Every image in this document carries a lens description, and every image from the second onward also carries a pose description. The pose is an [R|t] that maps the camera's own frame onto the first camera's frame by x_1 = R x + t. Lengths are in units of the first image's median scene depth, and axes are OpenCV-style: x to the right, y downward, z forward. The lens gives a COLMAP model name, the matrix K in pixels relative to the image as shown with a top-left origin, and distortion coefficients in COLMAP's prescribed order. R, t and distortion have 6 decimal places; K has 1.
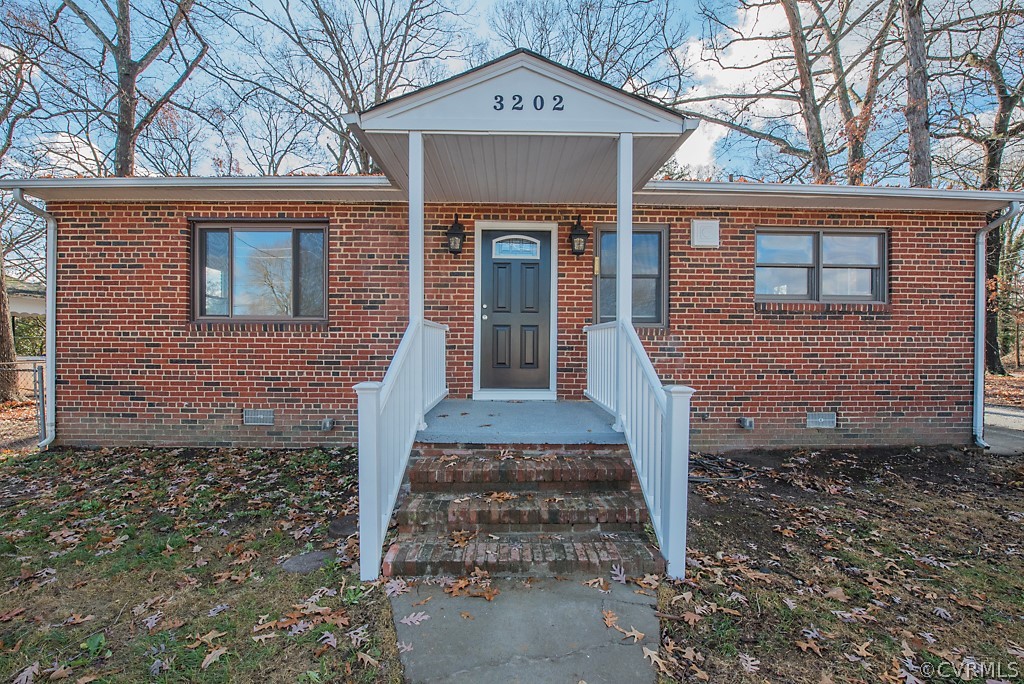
lens RADIAL K [[408.2, 0, 511.3], [0, 408.2, 342.5], [0, 0, 1]] dist [-0.012656, -0.002228]
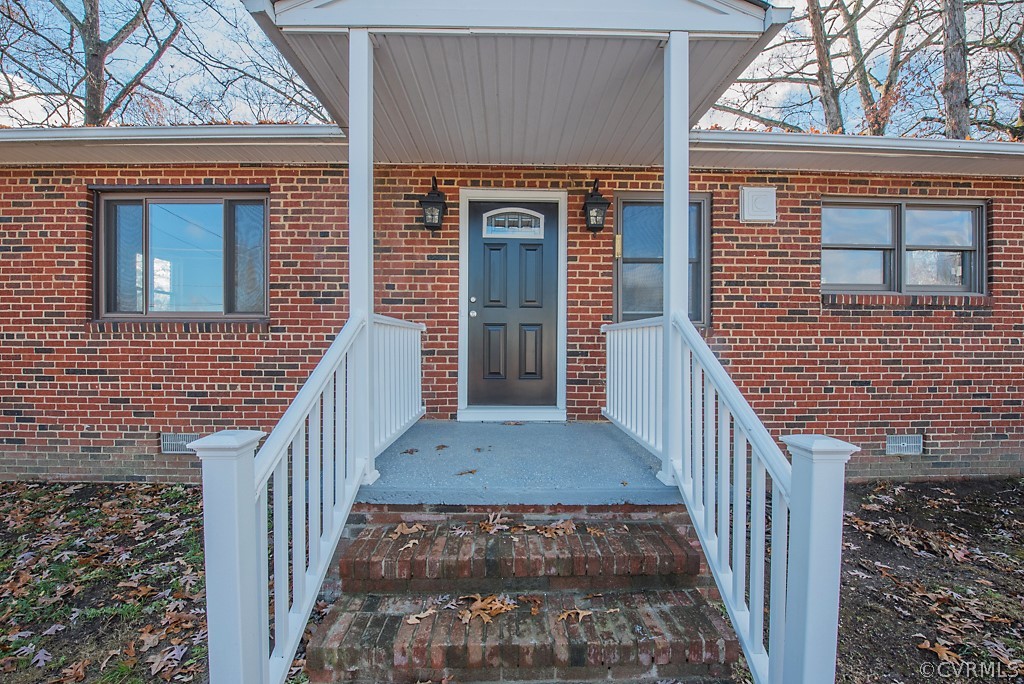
lens RADIAL K [[408.2, 0, 512.8], [0, 408.2, 342.8], [0, 0, 1]] dist [-0.012656, -0.002228]
pose [[0.999976, -0.002073, 0.006615, 0.005313], [0.002059, 0.999996, 0.002100, -0.008450], [-0.006619, -0.002086, 0.999976, 0.230790]]
